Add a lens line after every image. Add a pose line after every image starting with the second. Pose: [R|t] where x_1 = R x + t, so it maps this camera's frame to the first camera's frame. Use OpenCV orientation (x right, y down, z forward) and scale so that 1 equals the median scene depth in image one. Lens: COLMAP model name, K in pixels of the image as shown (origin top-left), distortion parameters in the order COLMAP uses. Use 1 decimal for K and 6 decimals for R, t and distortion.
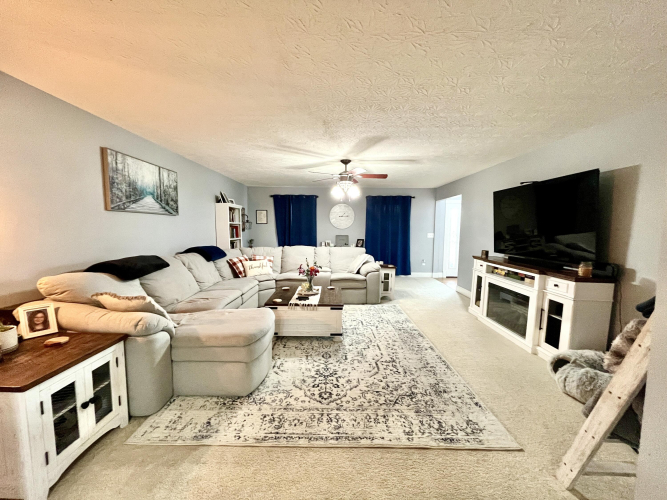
lens RADIAL K [[269.6, 0, 331.3], [0, 269.6, 250.0], [0, 0, 1]] dist [-0.002259, -0.000963]
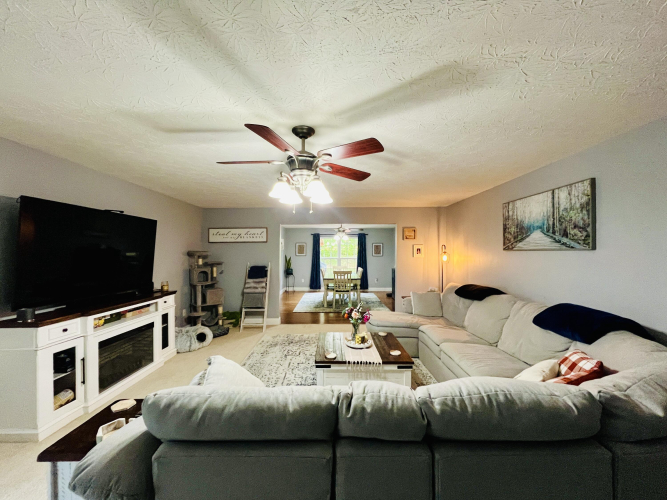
lens RADIAL K [[269.6, 0, 331.1], [0, 269.6, 249.6], [0, 0, 1]] dist [-0.002259, -0.000963]
pose [[-0.999915, -0.012600, 0.003436, -0.001441], [-0.012329, 0.997479, 0.069880, -0.219353], [-0.004308, 0.069831, -0.997550, 2.152490]]
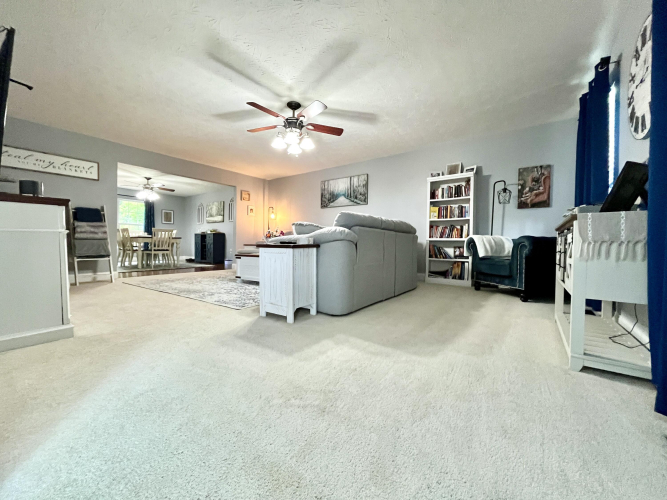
lens RADIAL K [[269.6, 0, 333.1], [0, 269.6, 248.6], [0, 0, 1]] dist [-0.002259, -0.000963]
pose [[-0.587412, -0.005065, -0.809272, 0.900886], [-0.083555, 0.995016, 0.054421, 0.055413], [0.804963, 0.099587, -0.584908, 2.303536]]
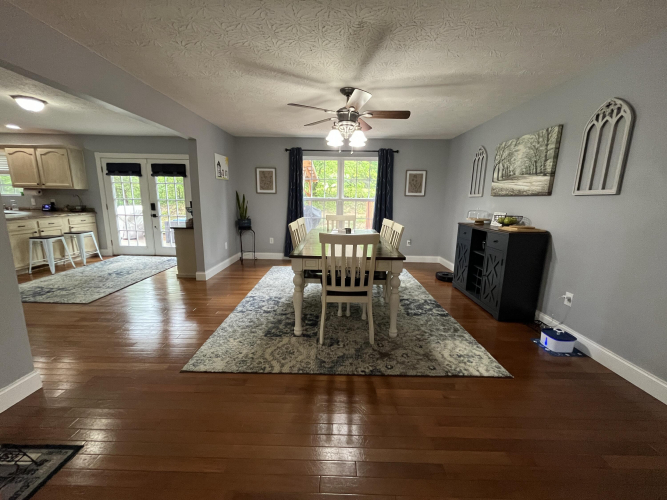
lens RADIAL K [[269.6, 0, 332.1], [0, 269.6, 249.5], [0, 0, 1]] dist [-0.002259, -0.000963]
pose [[-0.999604, -0.028092, -0.001861, -0.049250], [-0.027563, 0.963052, 0.267902, -0.020399], [-0.005734, 0.267847, -0.963444, 0.504805]]
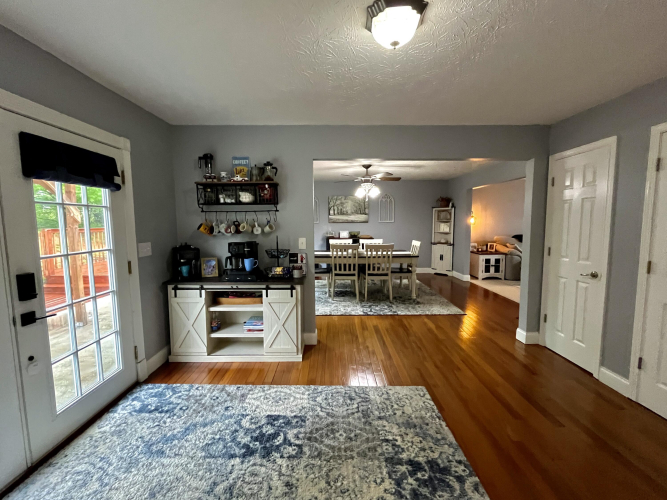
lens RADIAL K [[284.7, 0, 331.8], [0, 284.7, 249.1], [0, 0, 1]] dist [-0.003539, -0.000074]
pose [[0.014998, 0.086456, -0.996143, 1.693972], [-0.074190, 0.993605, 0.085118, 0.069537], [0.997131, 0.072627, 0.021316, -0.784805]]
